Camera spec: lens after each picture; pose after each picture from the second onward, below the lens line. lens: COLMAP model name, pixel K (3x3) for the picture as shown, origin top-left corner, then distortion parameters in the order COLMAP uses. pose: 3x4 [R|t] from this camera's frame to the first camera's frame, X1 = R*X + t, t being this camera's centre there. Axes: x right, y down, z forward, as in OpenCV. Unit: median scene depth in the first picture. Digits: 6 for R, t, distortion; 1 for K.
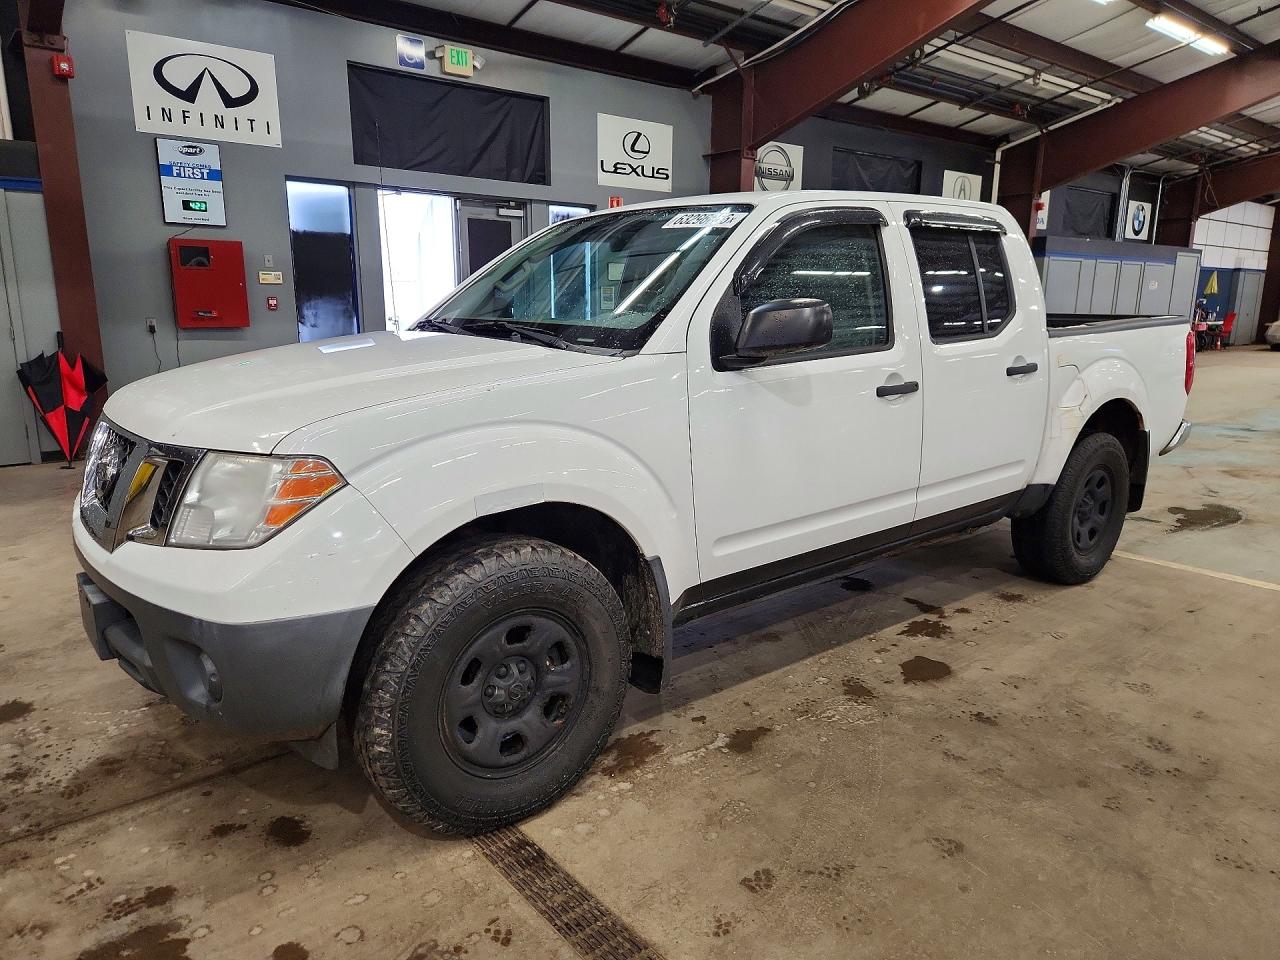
lens RADIAL K [[874.8, 0, 639.3], [0, 874.8, 484.6], [0, 0, 1]] dist [0.027862, -0.011853]
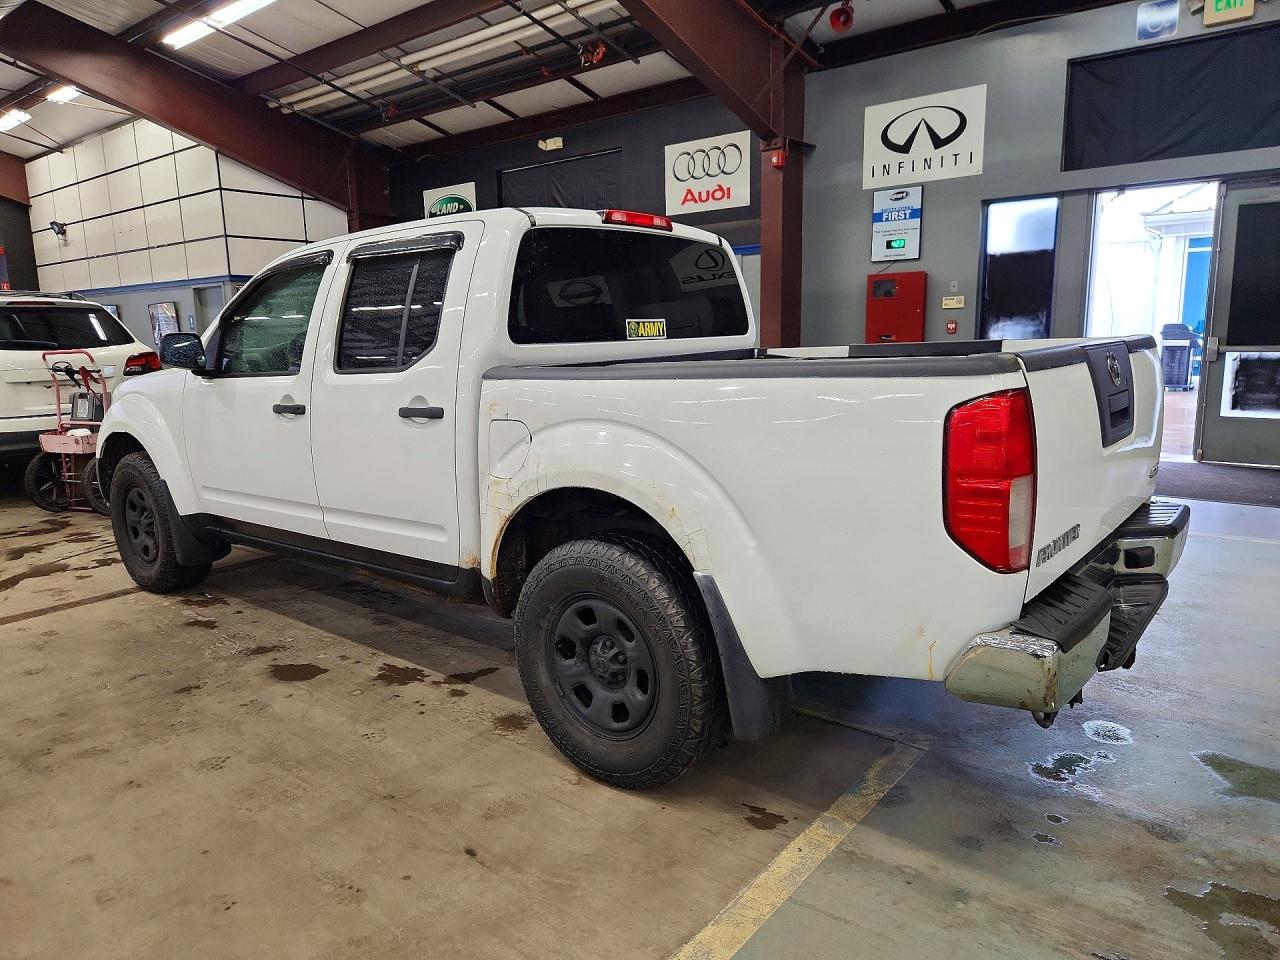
lens RADIAL K [[874.8, 0, 621.4], [0, 874.8, 477.9], [0, 0, 1]] dist [0.027862, -0.011853]
pose [[0.178236, 0.154589, -0.971769, 1.150577], [-0.181311, 0.975831, 0.121981, -0.184472], [0.967139, 0.154451, 0.201957, 0.924268]]
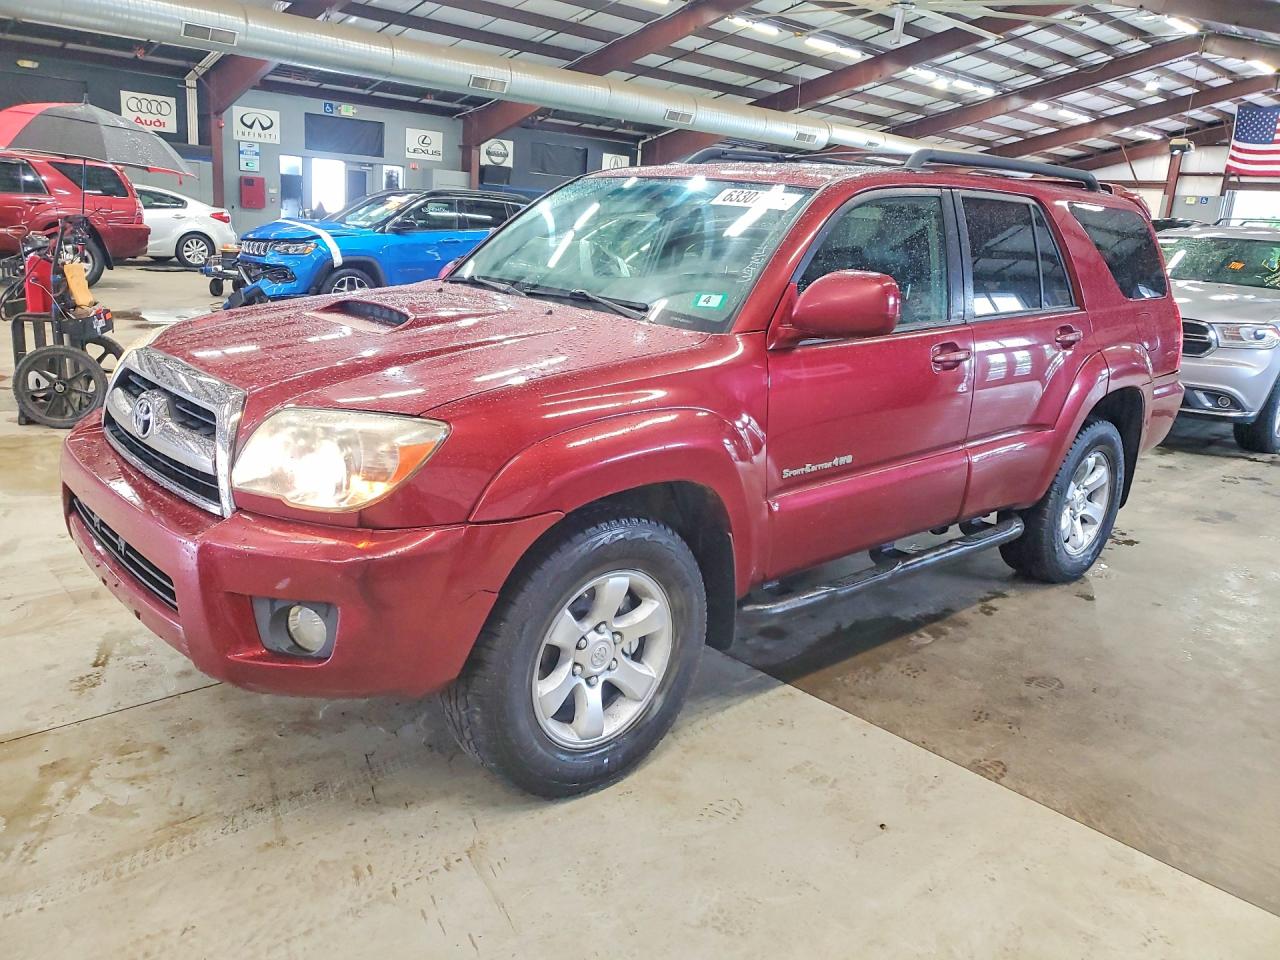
lens RADIAL K [[980.2, 0, 636.5], [0, 980.2, 473.9], [0, 0, 1]] dist [-0.012782, 0.031668]
pose [[0.996050, 0.048166, 0.074592, 1.108247], [-0.051835, 0.997499, 0.048051, 0.930674], [-0.072091, -0.051728, 0.996056, -4.577385]]
